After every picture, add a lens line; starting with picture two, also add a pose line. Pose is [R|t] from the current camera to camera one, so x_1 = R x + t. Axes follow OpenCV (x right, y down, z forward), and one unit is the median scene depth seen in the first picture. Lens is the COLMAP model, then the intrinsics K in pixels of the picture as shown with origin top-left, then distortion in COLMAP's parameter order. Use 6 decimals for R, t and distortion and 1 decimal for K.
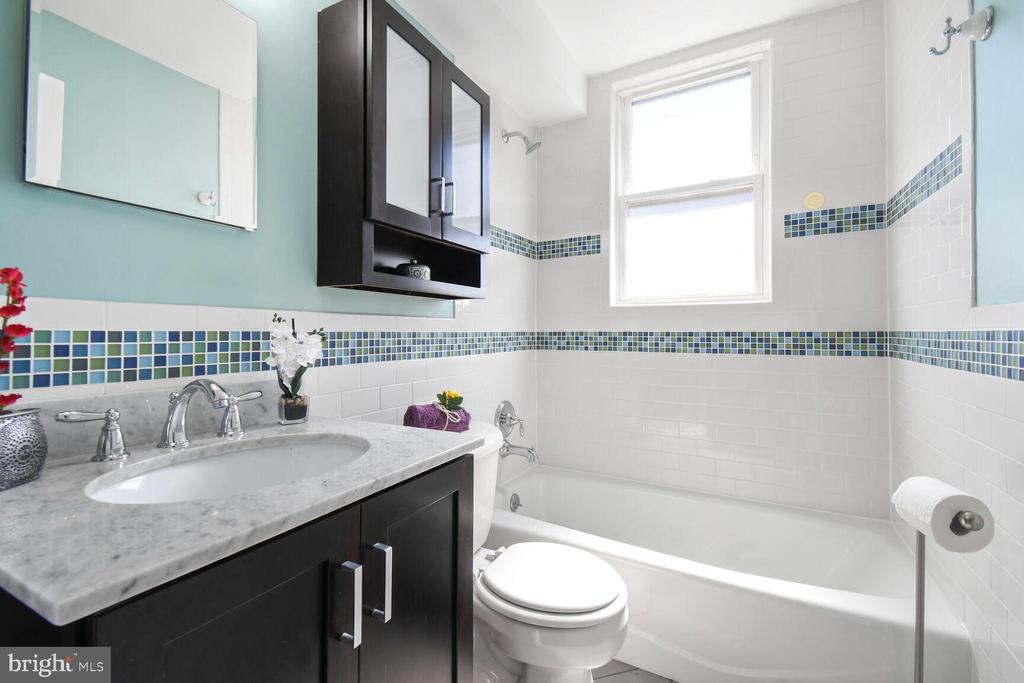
lens RADIAL K [[453.6, 0, 525.0], [0, 453.6, 333.0], [0, 0, 1]] dist [0.029792, -0.022003]
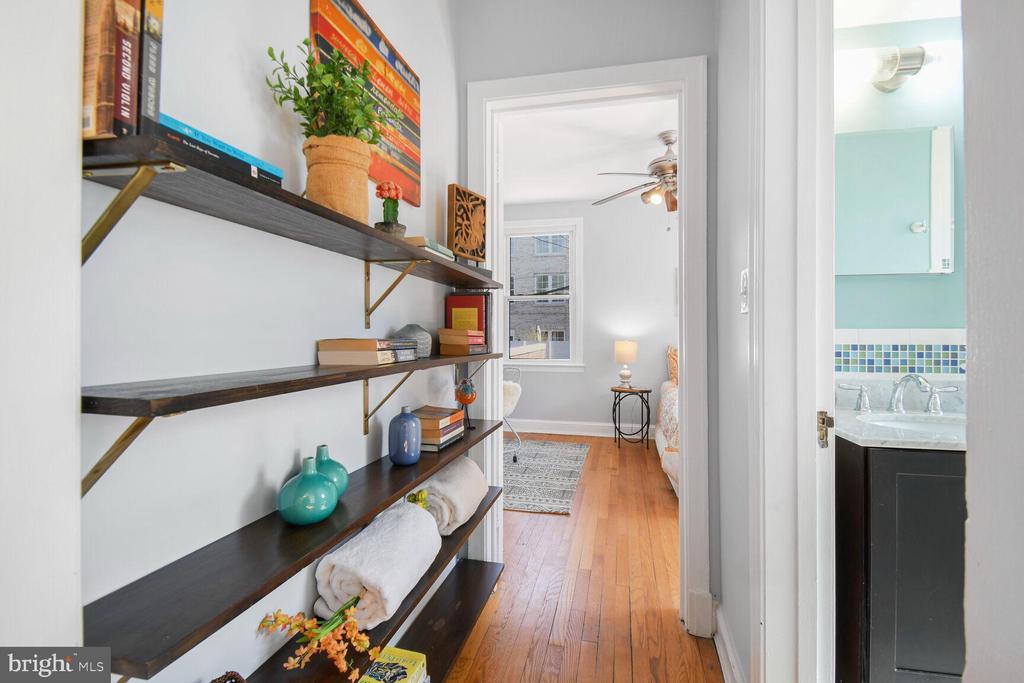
lens RADIAL K [[453.6, 0, 525.0], [0, 453.6, 333.0], [0, 0, 1]] dist [0.029792, -0.022003]
pose [[0.246195, -0.013548, -0.969126, 0.511448], [-0.001501, 0.999896, -0.014359, -0.020284], [0.969219, 0.004989, 0.246149, -0.706588]]
